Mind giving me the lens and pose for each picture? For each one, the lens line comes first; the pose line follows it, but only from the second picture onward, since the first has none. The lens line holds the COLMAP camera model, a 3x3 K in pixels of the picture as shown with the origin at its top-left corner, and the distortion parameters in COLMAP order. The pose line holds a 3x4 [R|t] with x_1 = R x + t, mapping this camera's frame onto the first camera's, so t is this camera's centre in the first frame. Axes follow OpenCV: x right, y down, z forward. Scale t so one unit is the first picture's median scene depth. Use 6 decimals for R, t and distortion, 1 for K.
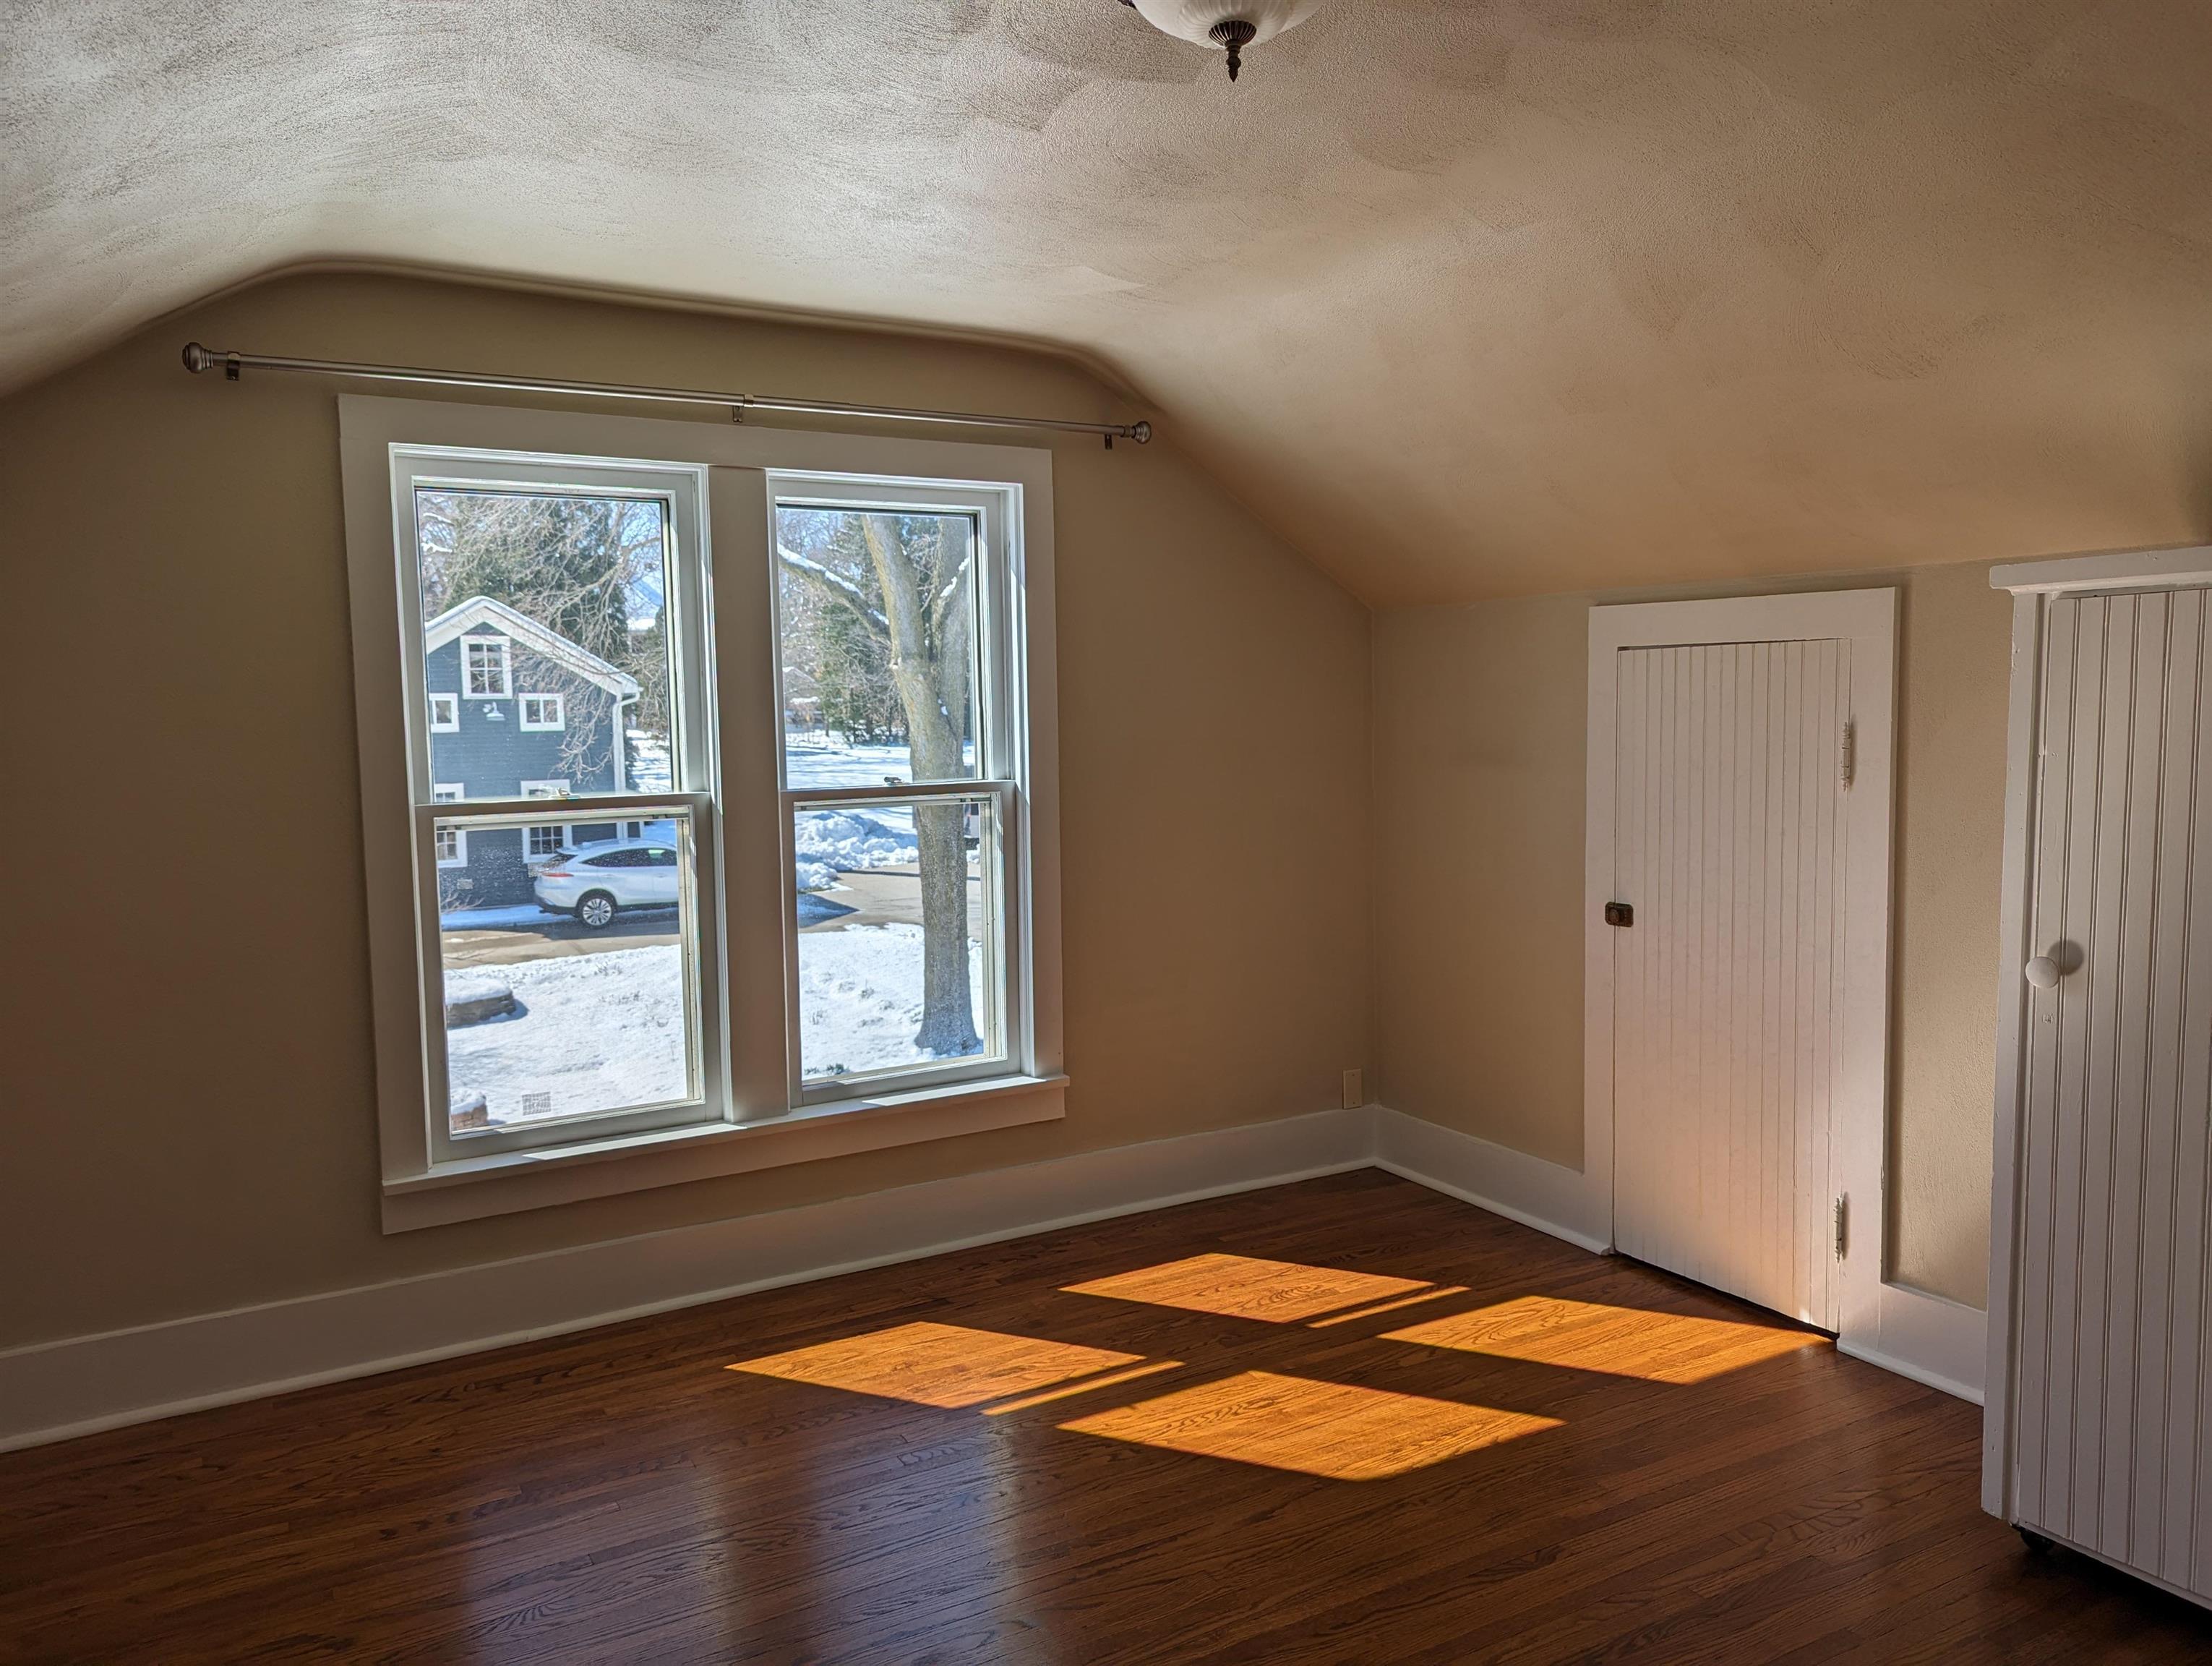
lens RADIAL K [[1558.2, 0, 1106.0], [0, 1558.2, 833.0], [0, 0, 1]] dist [0.071200, -0.047631]
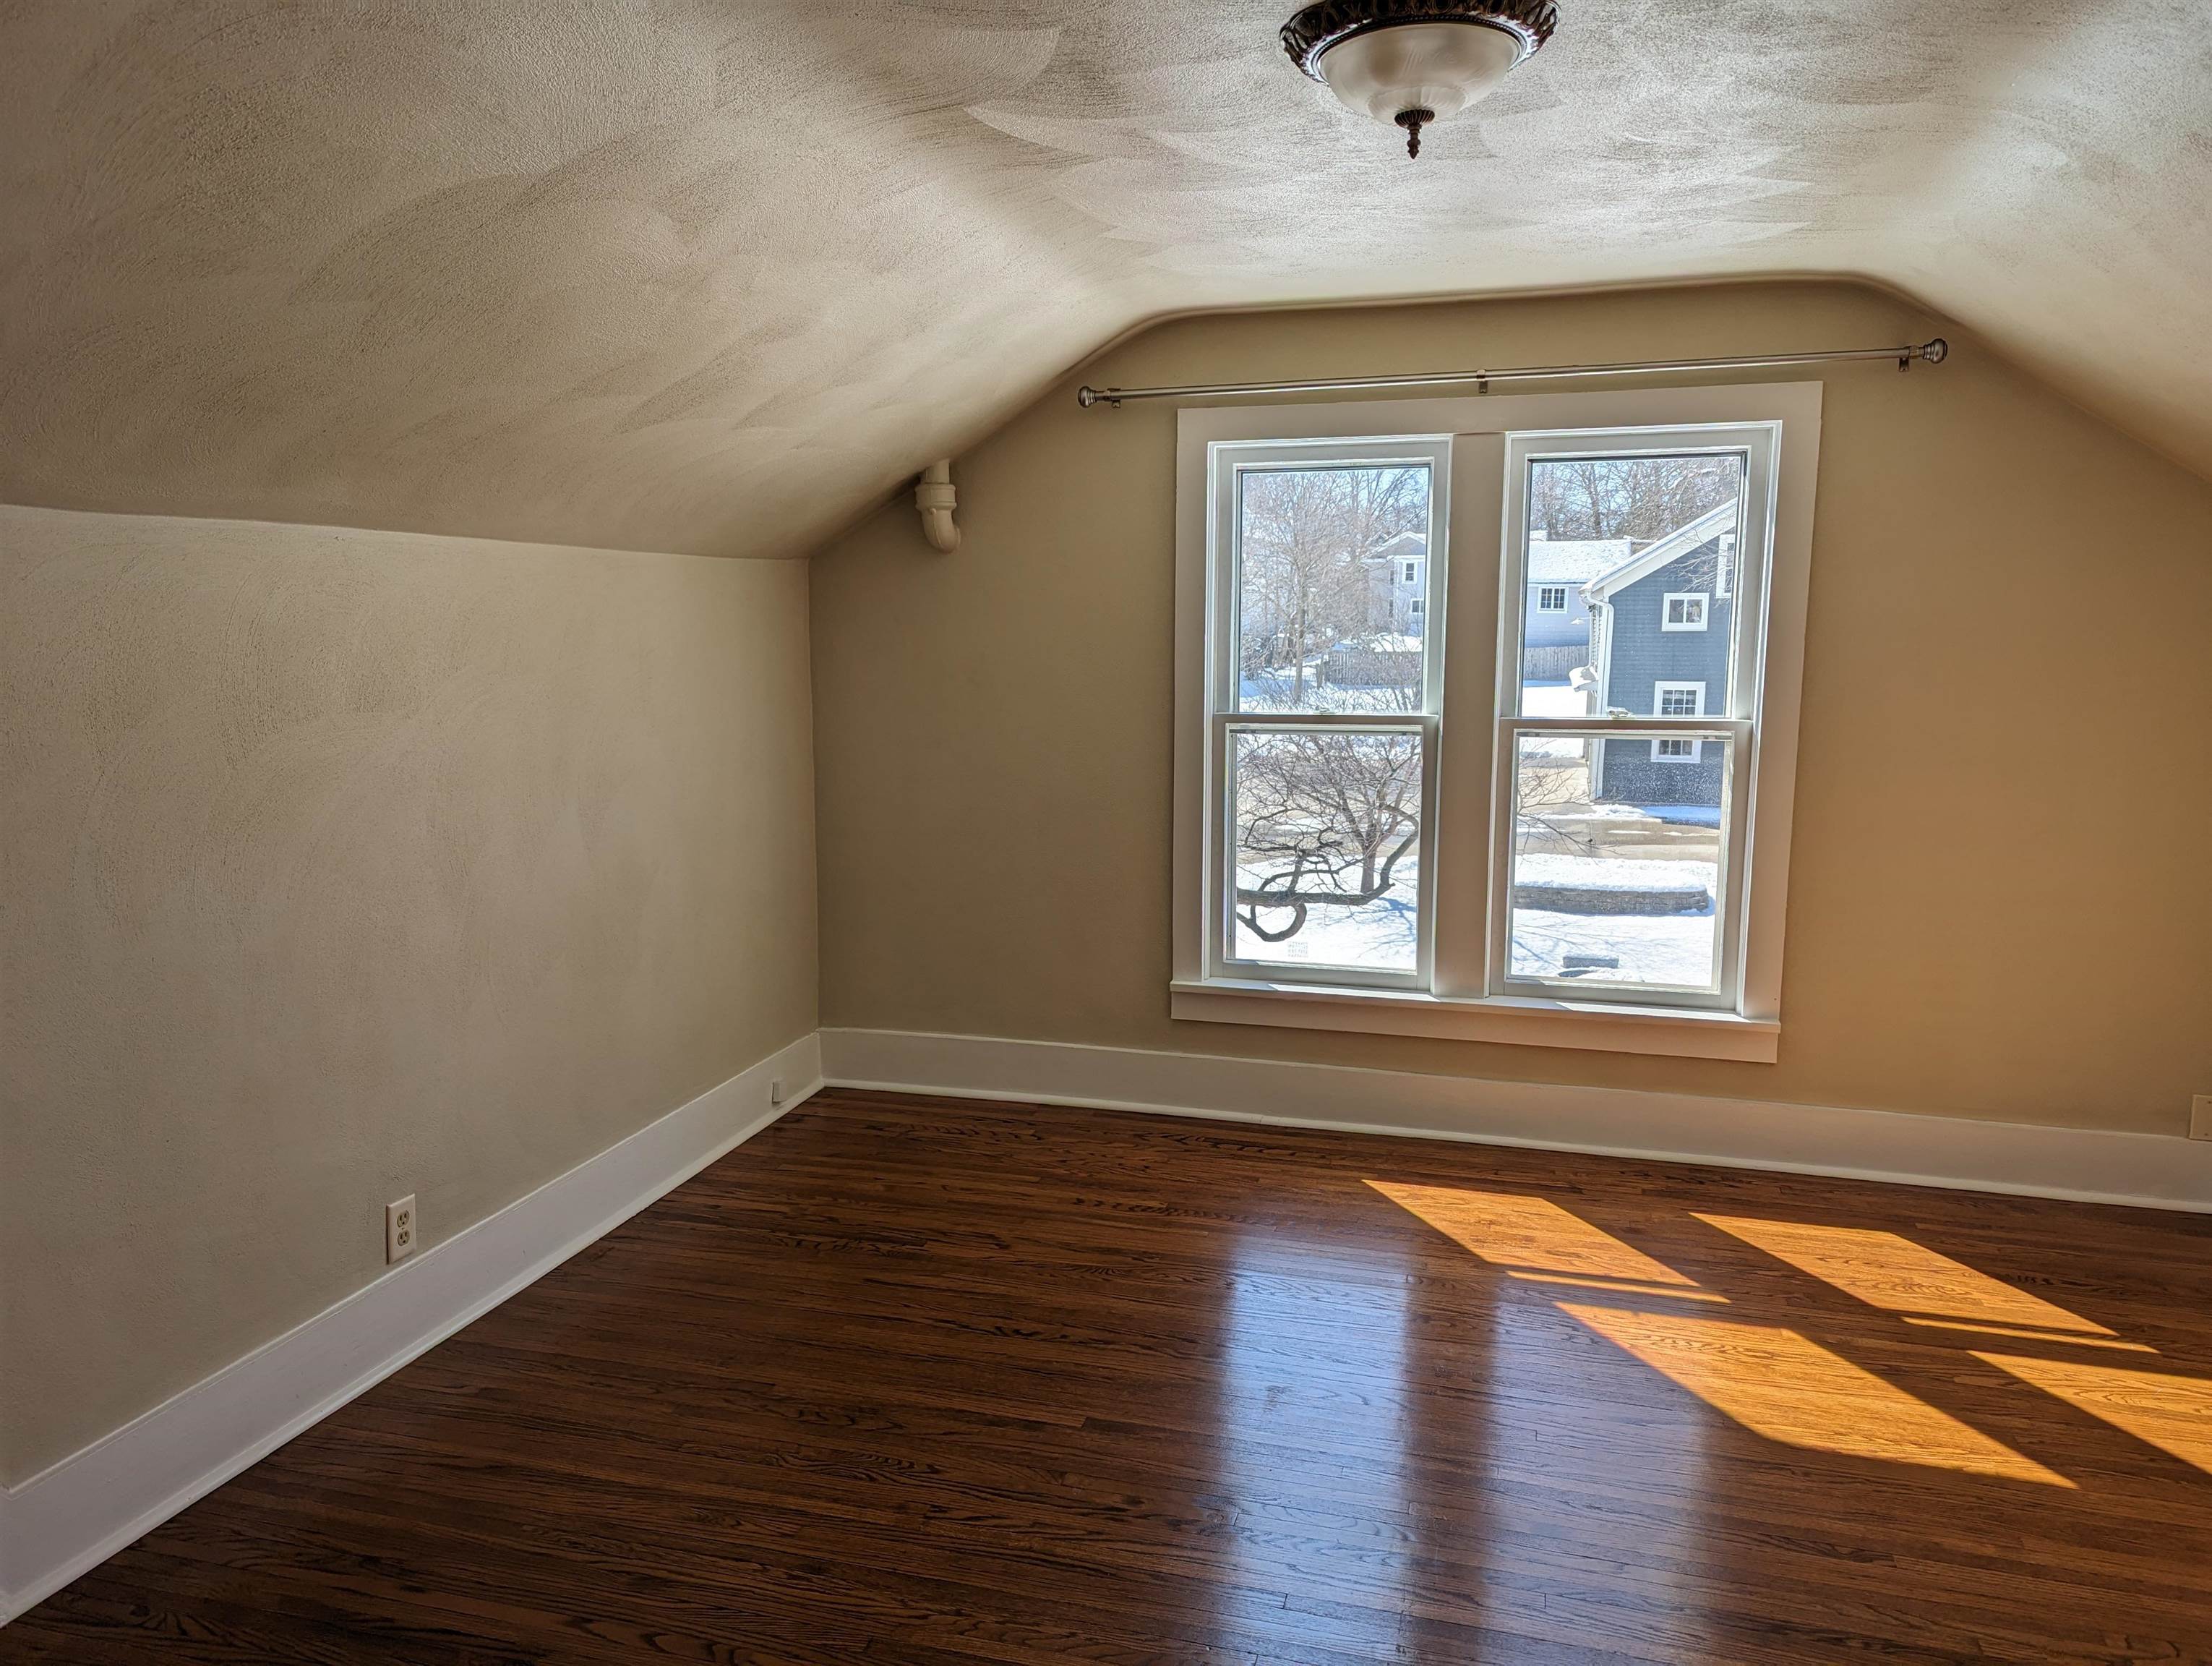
lens RADIAL K [[1558.2, 0, 1106.0], [0, 1558.2, 833.0], [0, 0, 1]] dist [0.071200, -0.047631]
pose [[0.707586, 0.117560, -0.696780, 0.427083], [-0.071526, 0.992915, 0.094888, -0.033833], [0.702998, -0.017303, 0.710981, -0.014098]]
